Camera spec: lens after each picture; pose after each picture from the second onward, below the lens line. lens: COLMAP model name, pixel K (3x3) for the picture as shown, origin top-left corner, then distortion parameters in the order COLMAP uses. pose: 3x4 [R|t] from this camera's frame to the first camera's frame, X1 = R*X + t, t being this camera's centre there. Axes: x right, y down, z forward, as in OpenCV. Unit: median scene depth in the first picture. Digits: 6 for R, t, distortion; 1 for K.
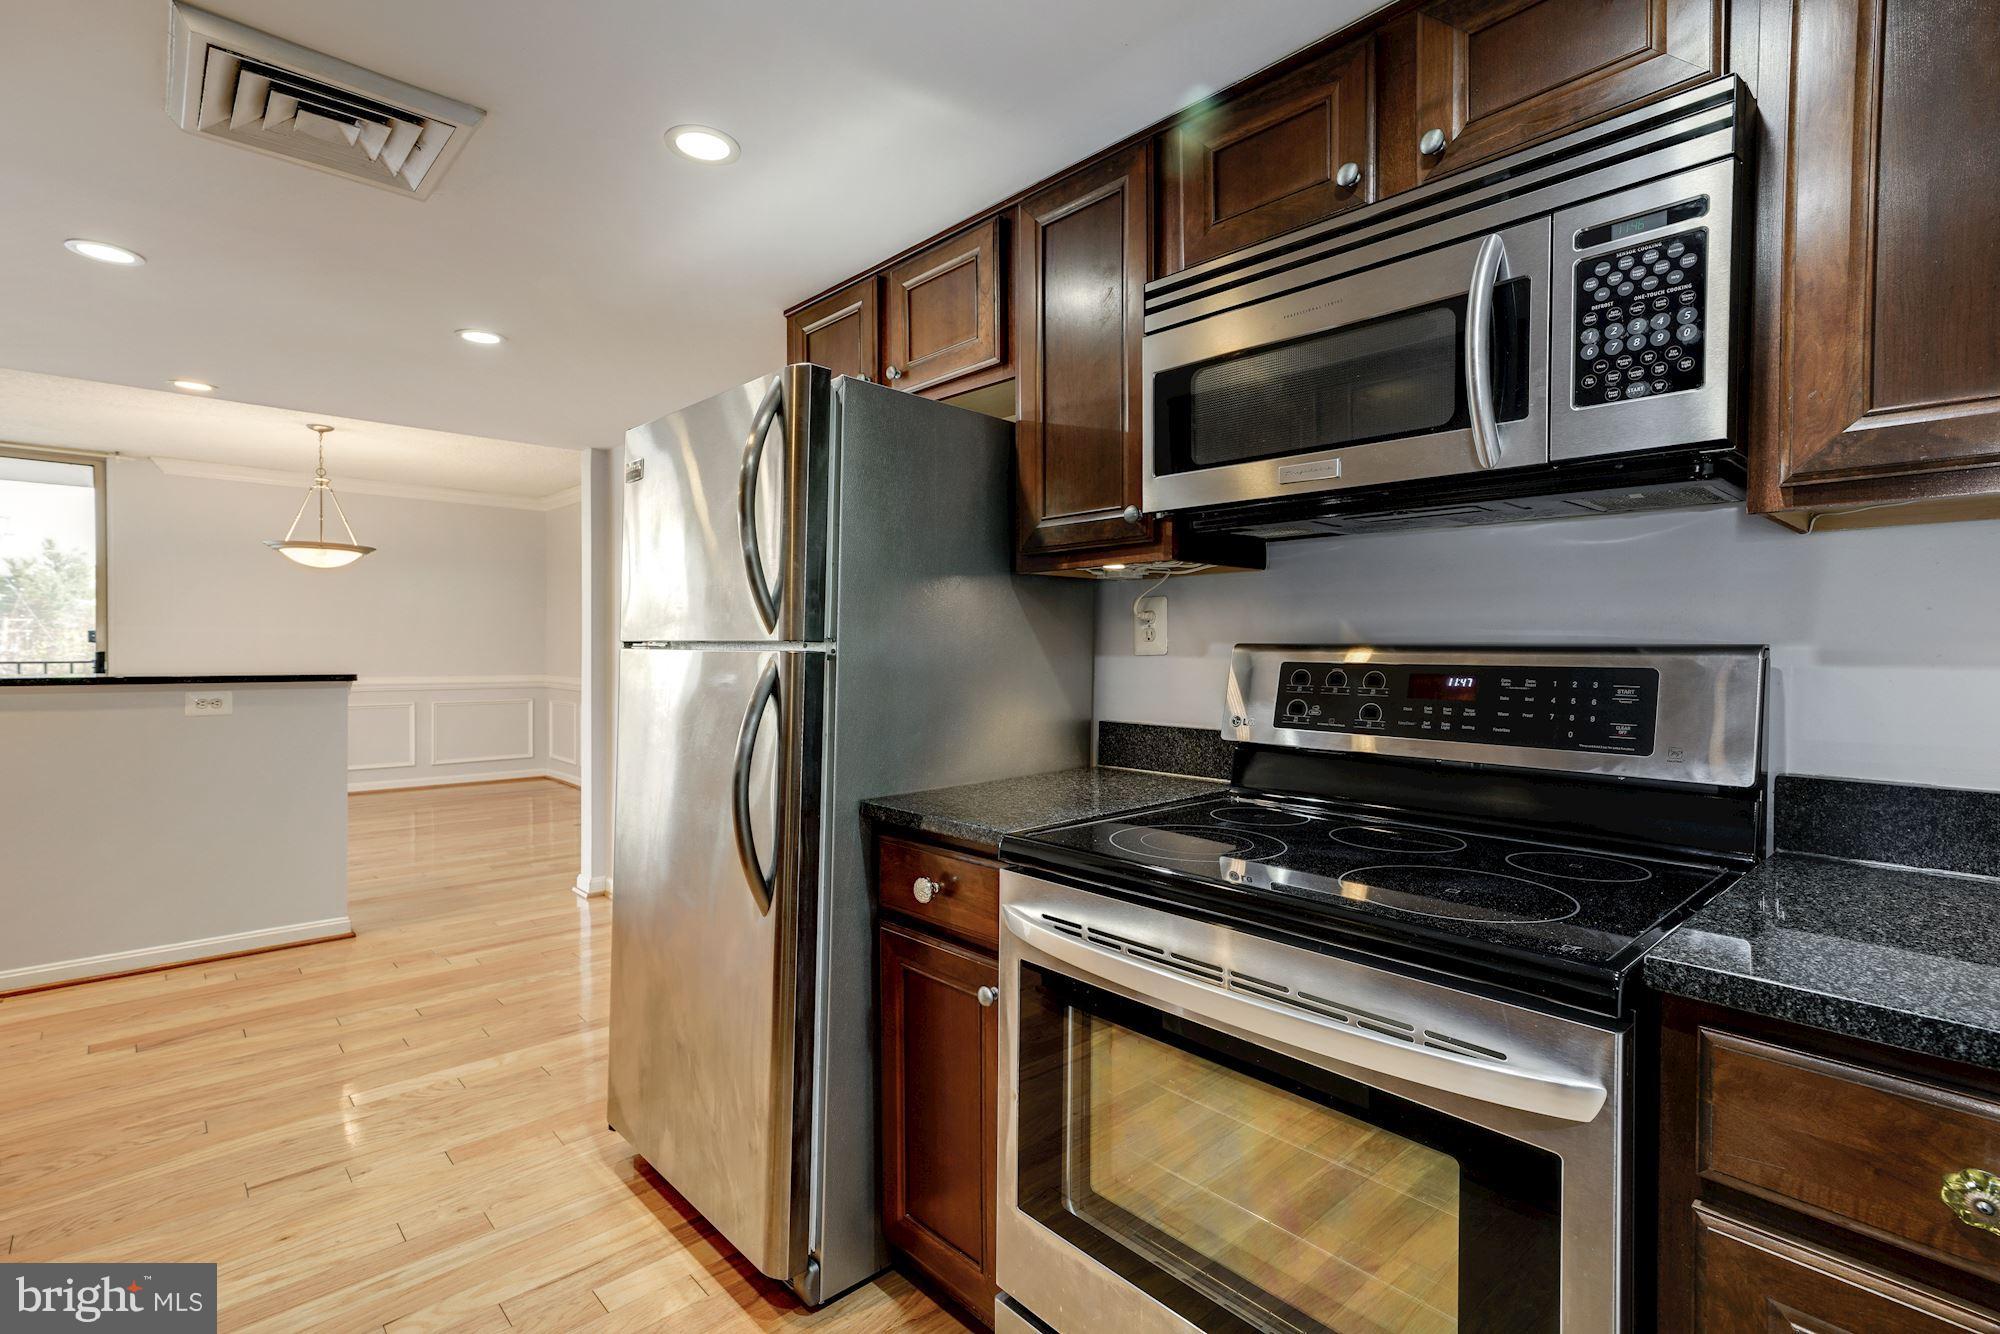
lens RADIAL K [[932.9, 0, 983.5], [0, 932.9, 655.7], [0, 0, 1]] dist [0.004691, 0.001950]
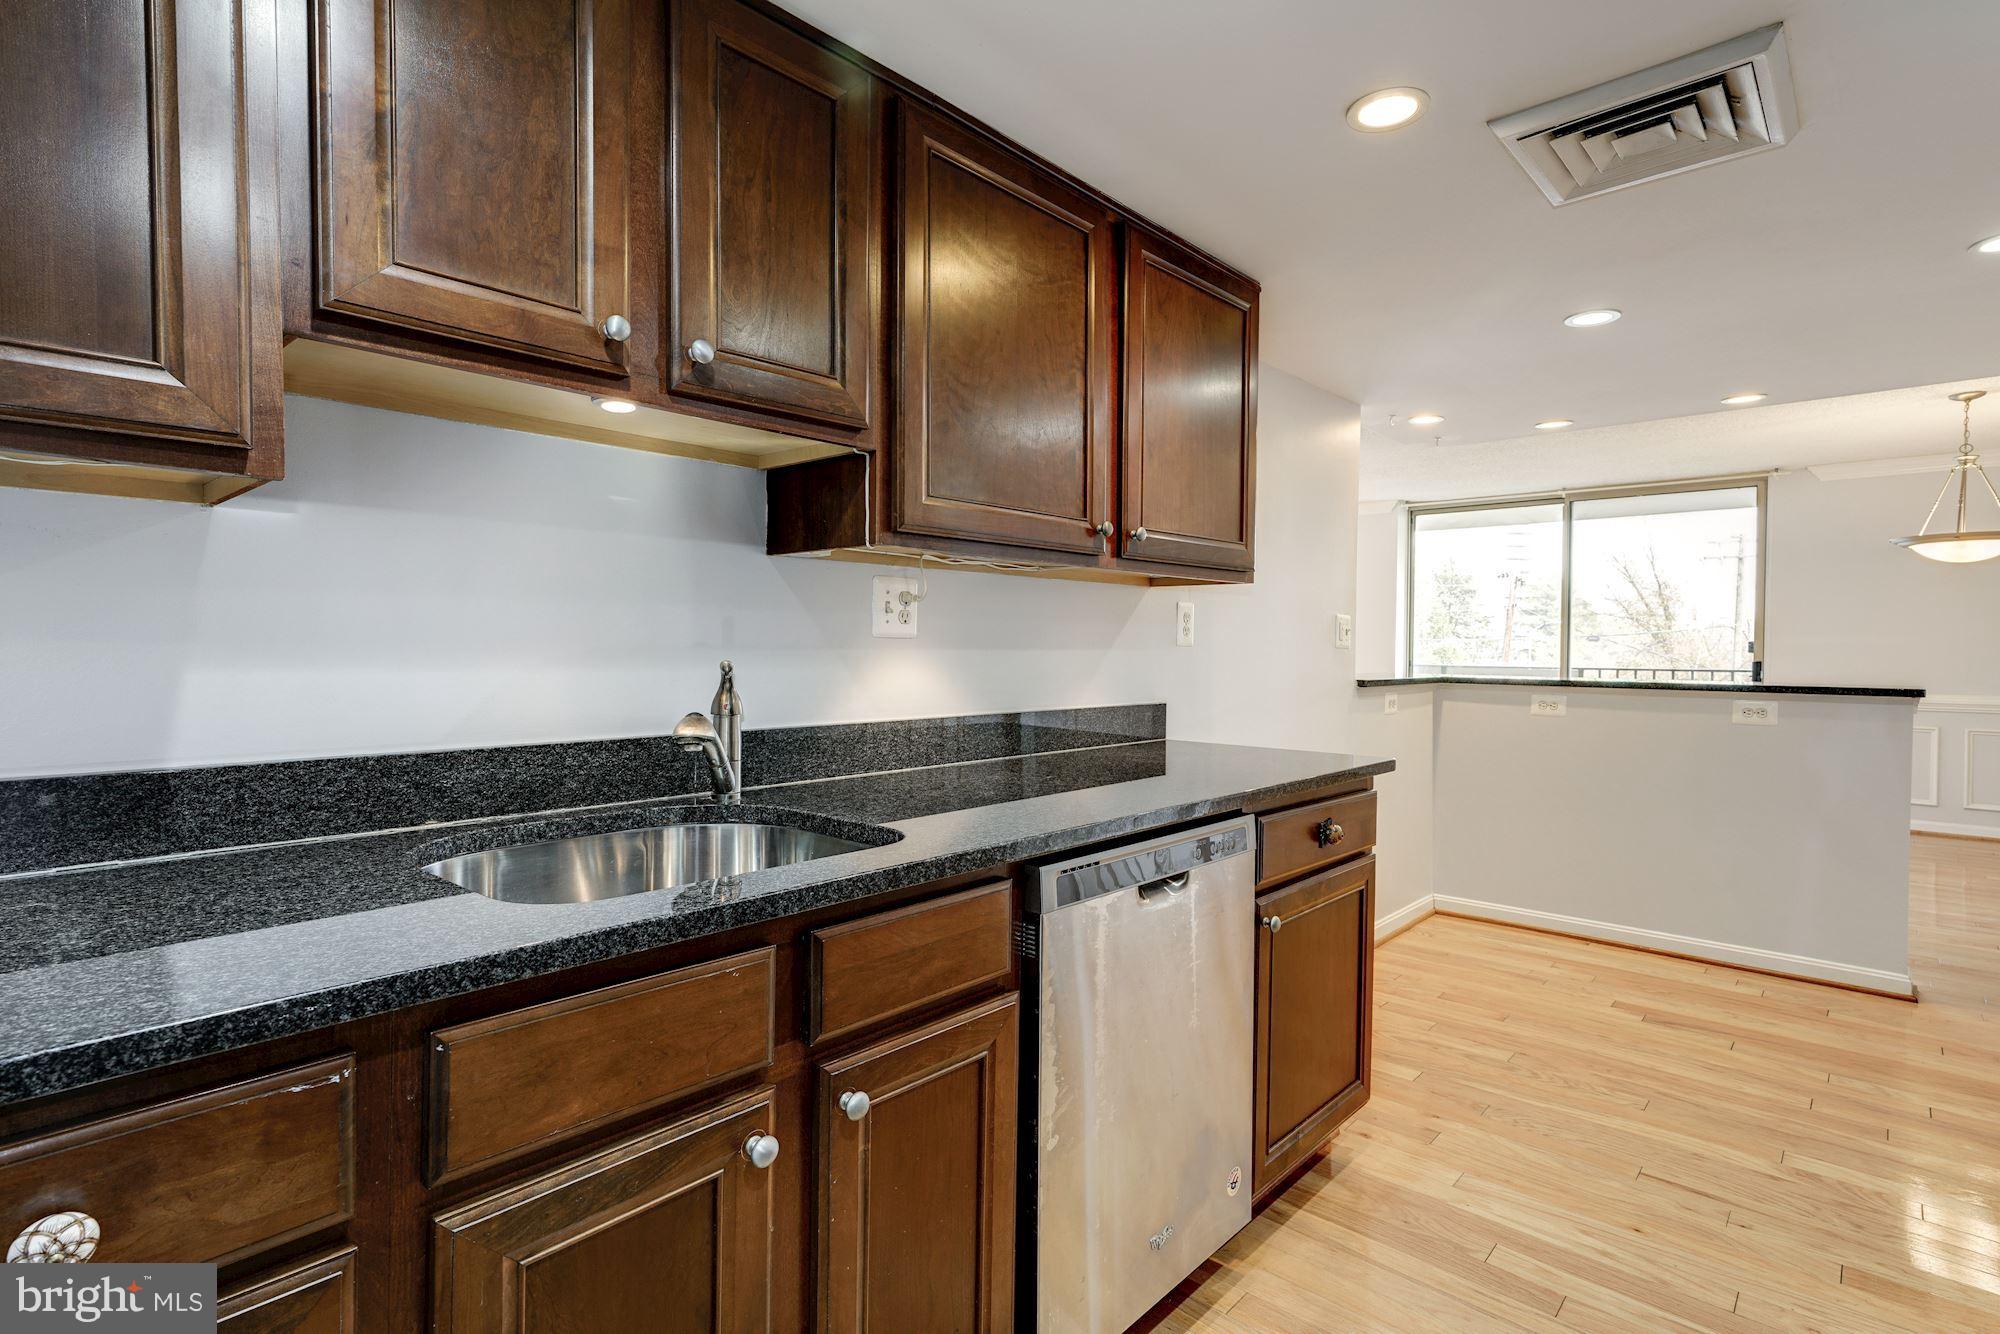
lens RADIAL K [[967.7, 0, 999.3], [0, 967.7, 658.7], [0, 0, 1]] dist [0.003875, 0.001040]
pose [[0.084763, 0.006497, -0.996380, 0.134026], [-0.015233, 0.999870, 0.005224, -0.000058], [0.996285, 0.014735, 0.084851, 0.108483]]
